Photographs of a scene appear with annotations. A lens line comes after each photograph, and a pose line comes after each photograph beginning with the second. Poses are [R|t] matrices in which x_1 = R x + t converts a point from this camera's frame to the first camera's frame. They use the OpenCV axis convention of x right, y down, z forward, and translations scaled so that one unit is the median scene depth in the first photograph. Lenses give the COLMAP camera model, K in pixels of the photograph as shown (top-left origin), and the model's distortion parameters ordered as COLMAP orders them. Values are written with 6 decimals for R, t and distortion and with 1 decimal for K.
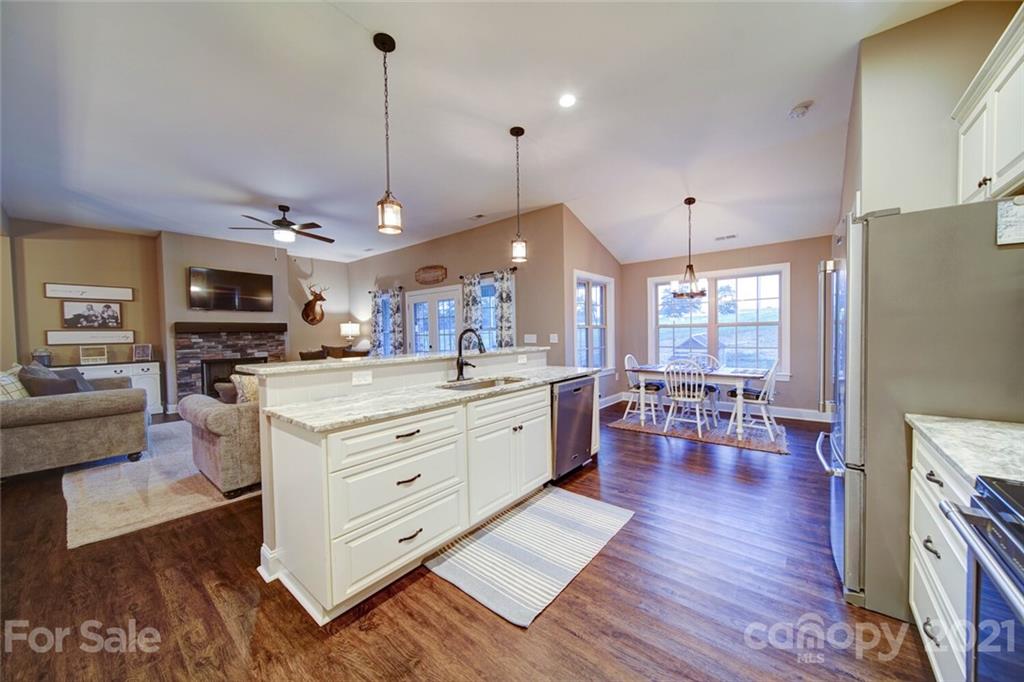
lens RADIAL K [[361.6, 0, 514.6], [0, 361.6, 343.2], [0, 0, 1]] dist [0.000627, -0.001558]
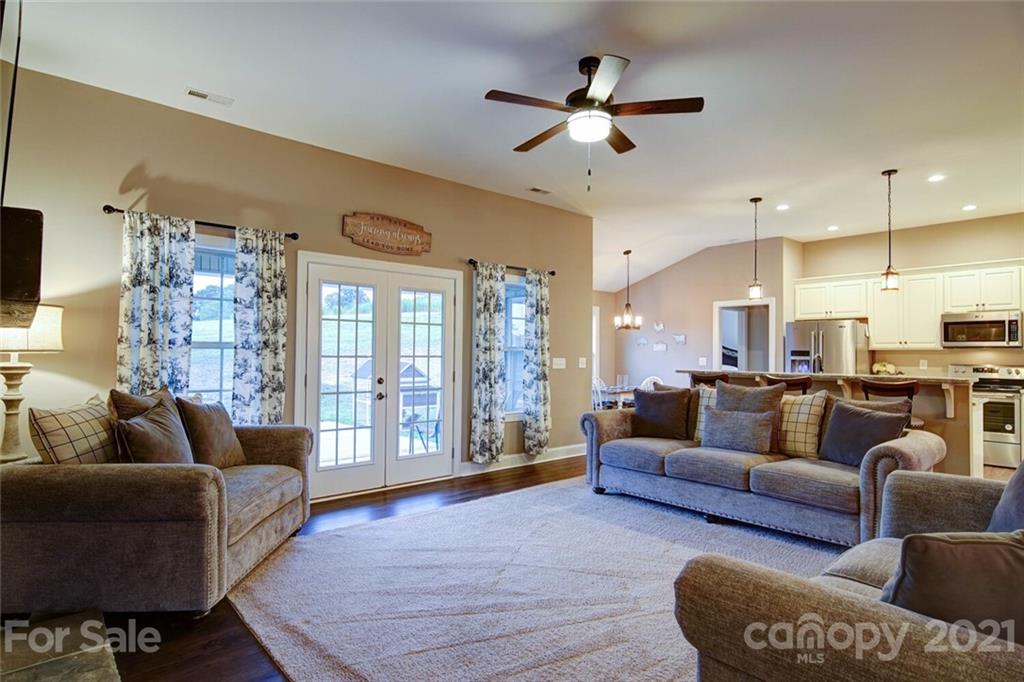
lens RADIAL K [[551.5, 0, 515.1], [0, 551.5, 344.9], [0, 0, 1]] dist [-0.001764, 0.002165]
pose [[0.156282, 0.035710, 0.987067, -1.078469], [0.019775, 0.999033, -0.039274, -0.006725], [-0.987515, 0.025658, 0.155424, 0.822913]]
